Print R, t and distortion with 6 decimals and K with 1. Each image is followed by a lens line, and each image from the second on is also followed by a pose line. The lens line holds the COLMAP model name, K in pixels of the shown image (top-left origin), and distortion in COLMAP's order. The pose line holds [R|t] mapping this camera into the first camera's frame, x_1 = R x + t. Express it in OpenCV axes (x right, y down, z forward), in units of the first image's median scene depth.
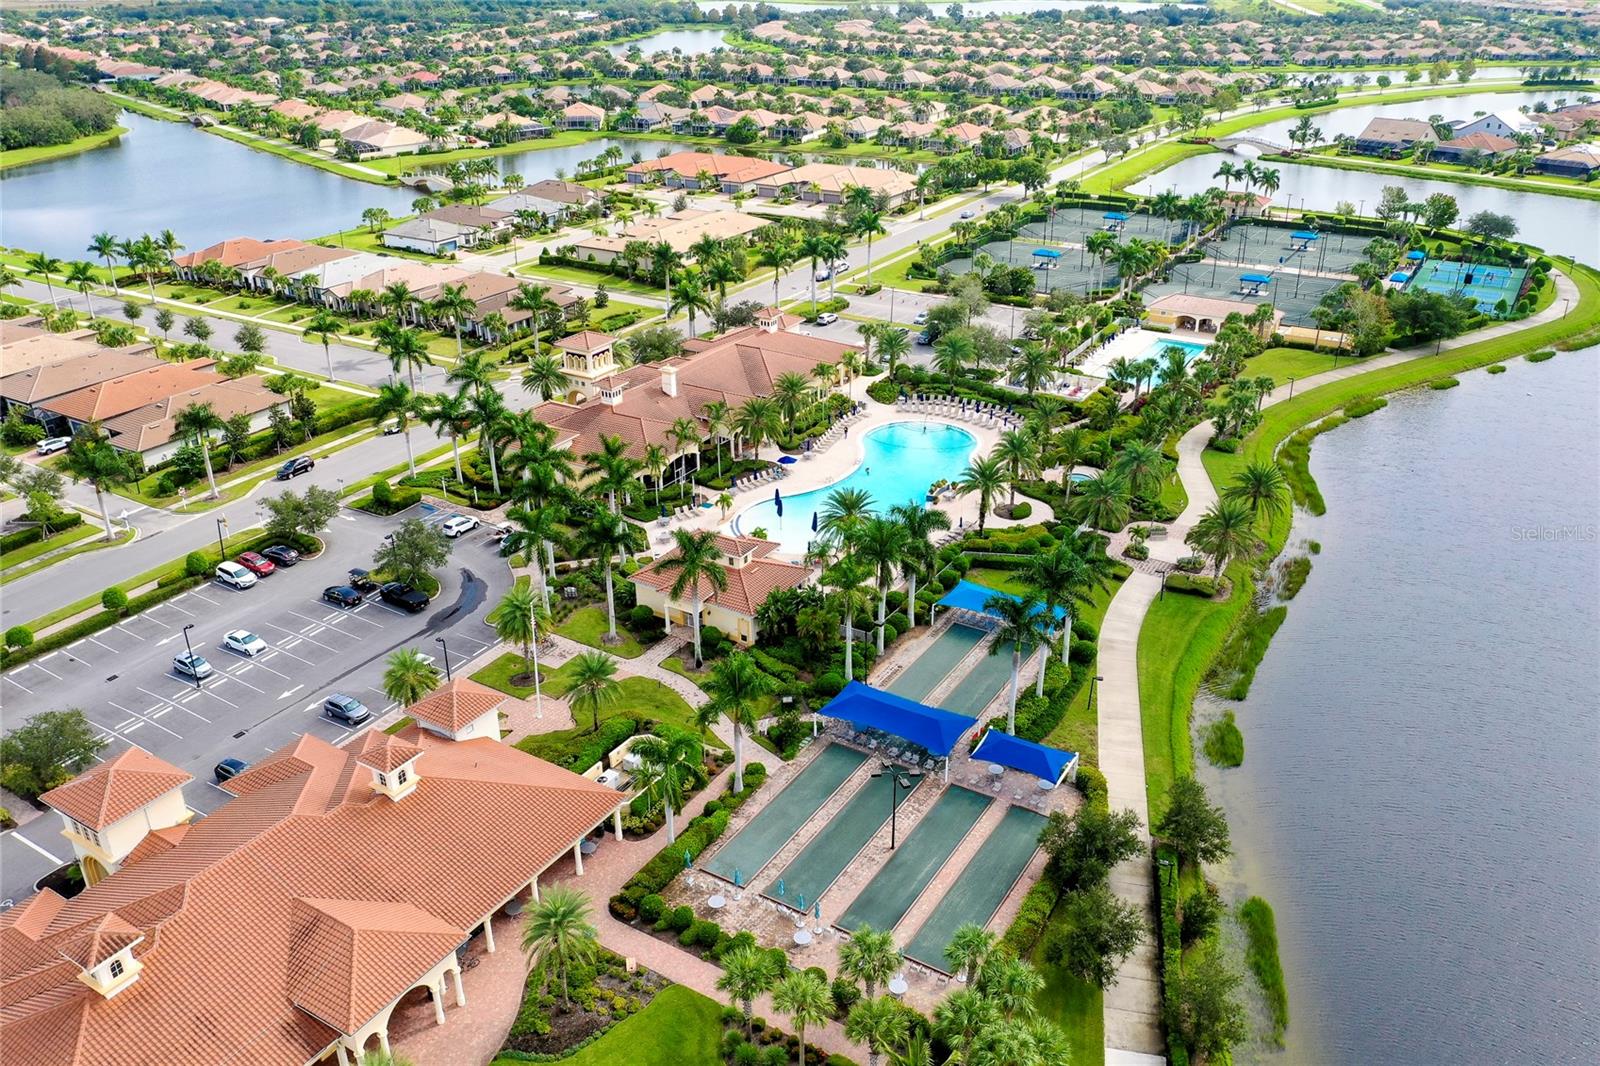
lens RADIAL K [[1261.7, 0, 807.6], [0, 1261.7, 528.3], [0, 0, 1]] dist [0.001539, 0.002153]
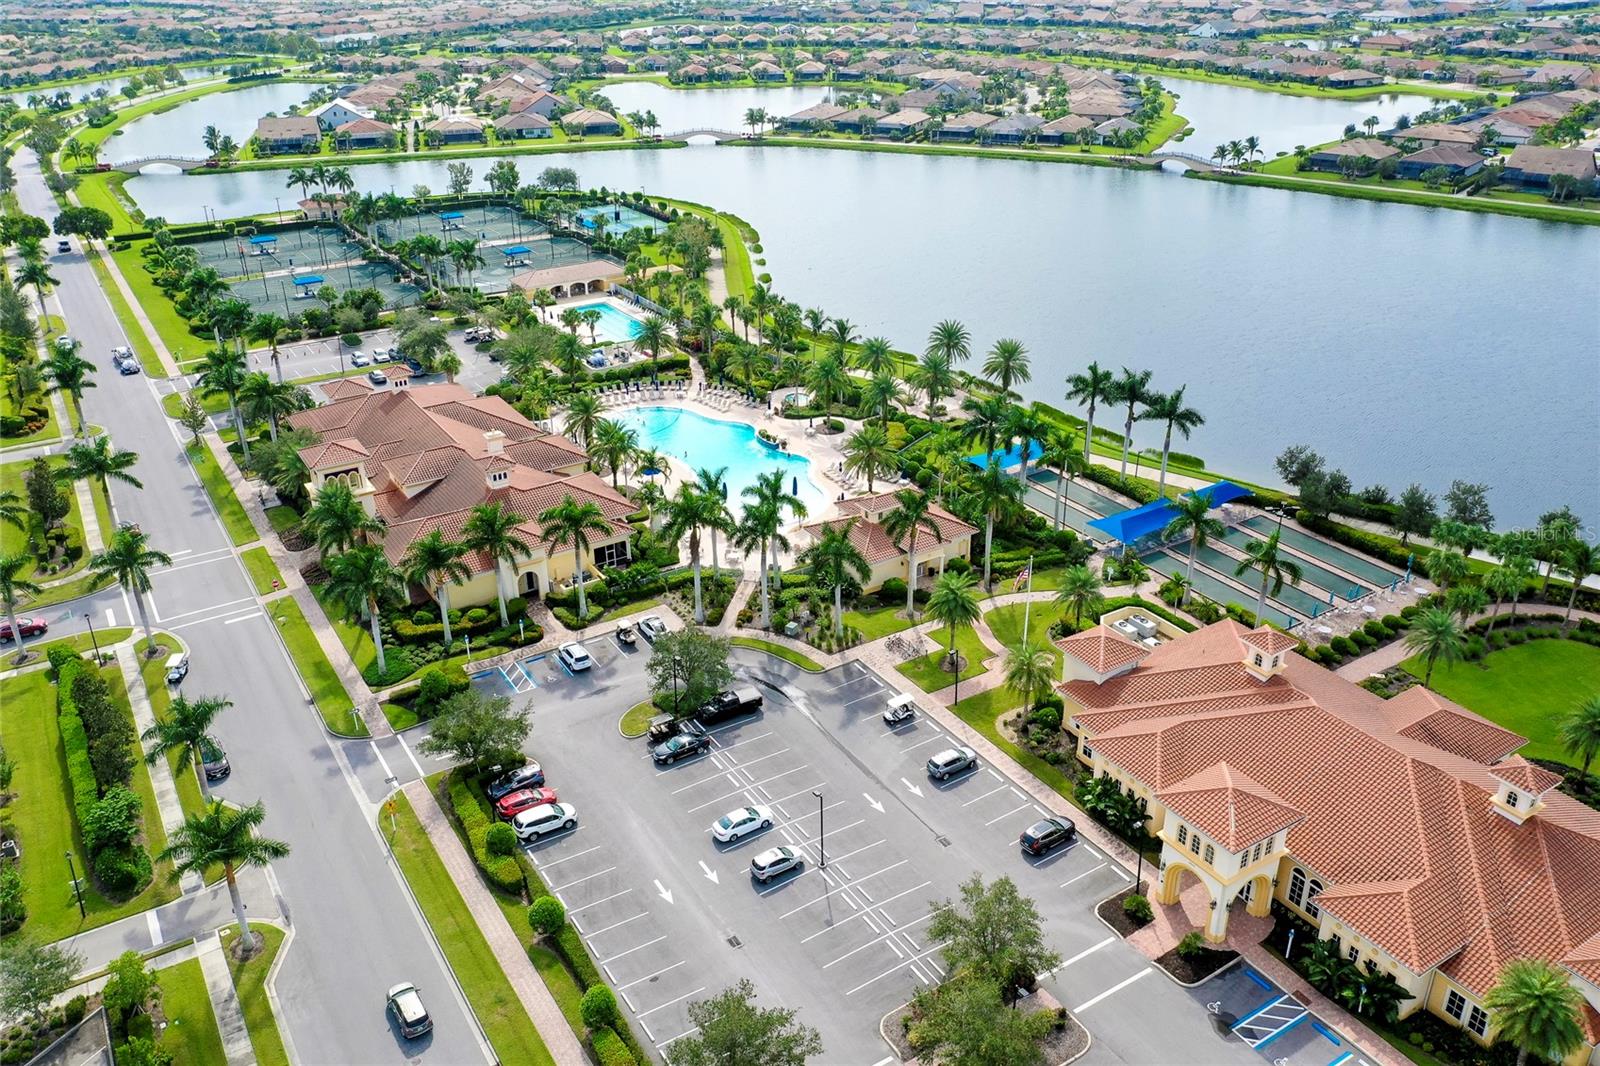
lens RADIAL K [[1261.7, 0, 804.3], [0, 1261.7, 531.3], [0, 0, 1]] dist [0.001539, 0.002153]
pose [[0.439511, -0.386759, 0.810708, -0.552943], [0.391315, 0.894848, 0.214755, -0.125759], [-0.808519, 0.222855, 0.544640, 0.273176]]
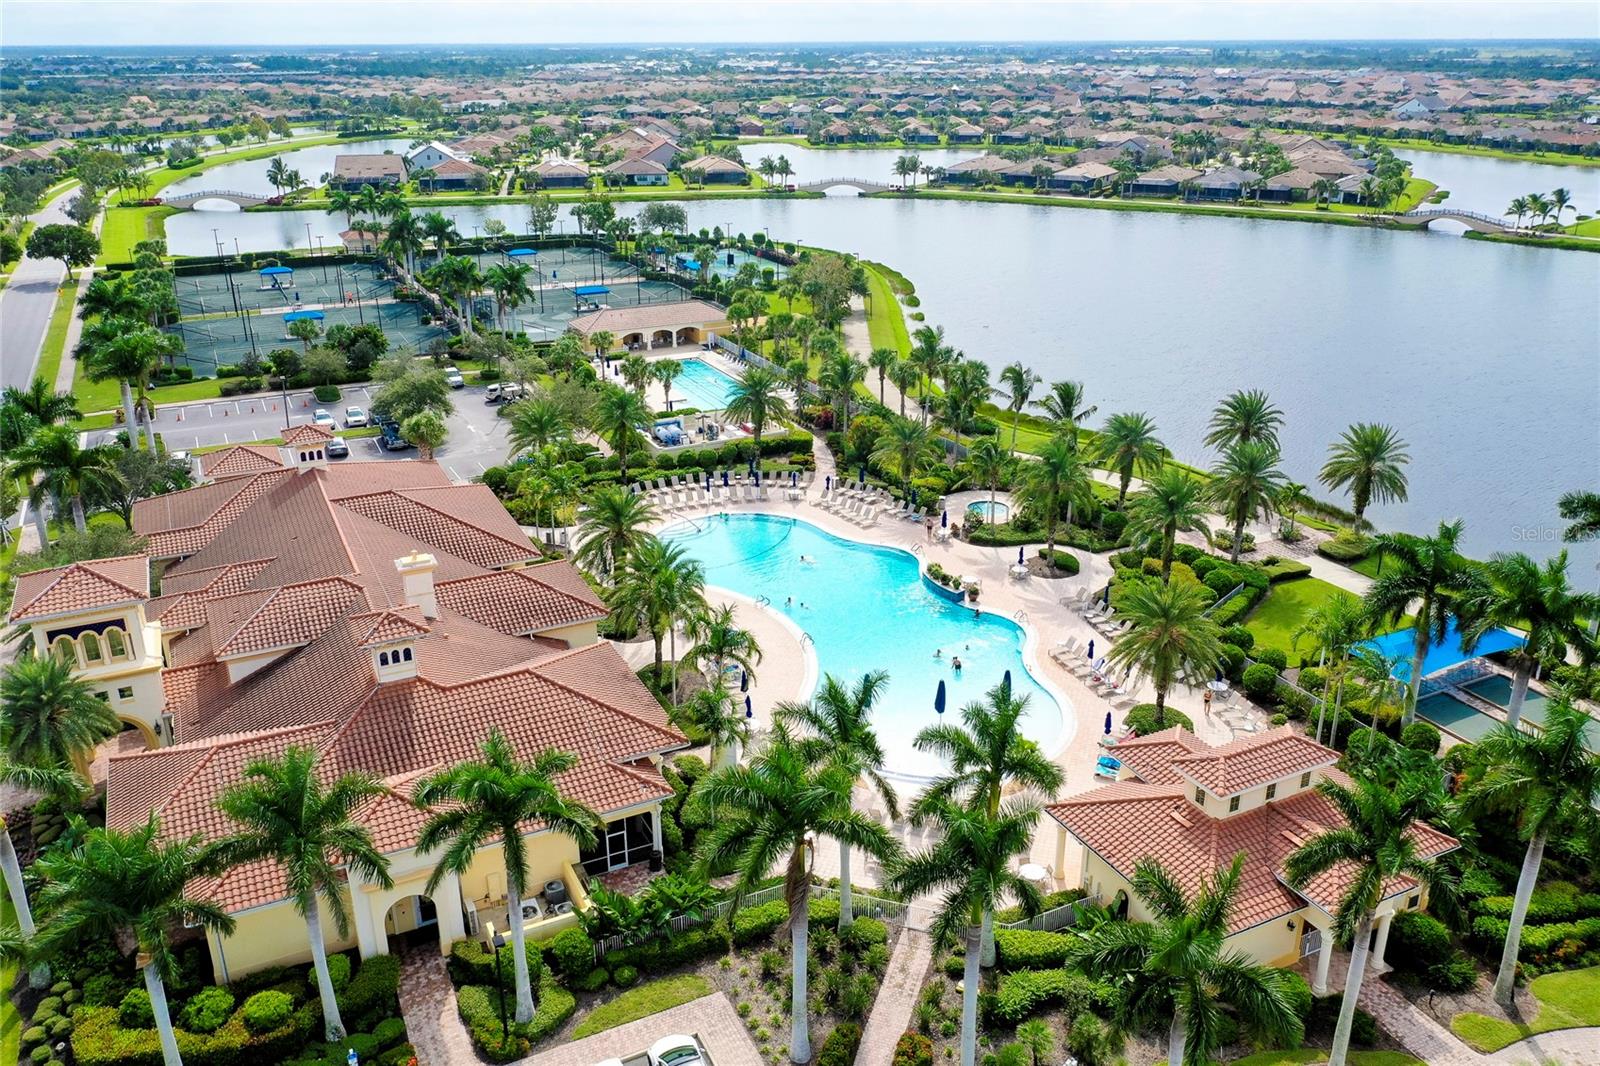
lens RADIAL K [[1261.7, 0, 801.9], [0, 1261.7, 531.1], [0, 0, 1]] dist [0.001539, 0.002153]
pose [[0.533386, -0.301314, 0.790386, -0.282220], [0.361174, 0.926070, 0.109304, -0.100535], [-0.764888, 0.227166, 0.602779, 0.468298]]
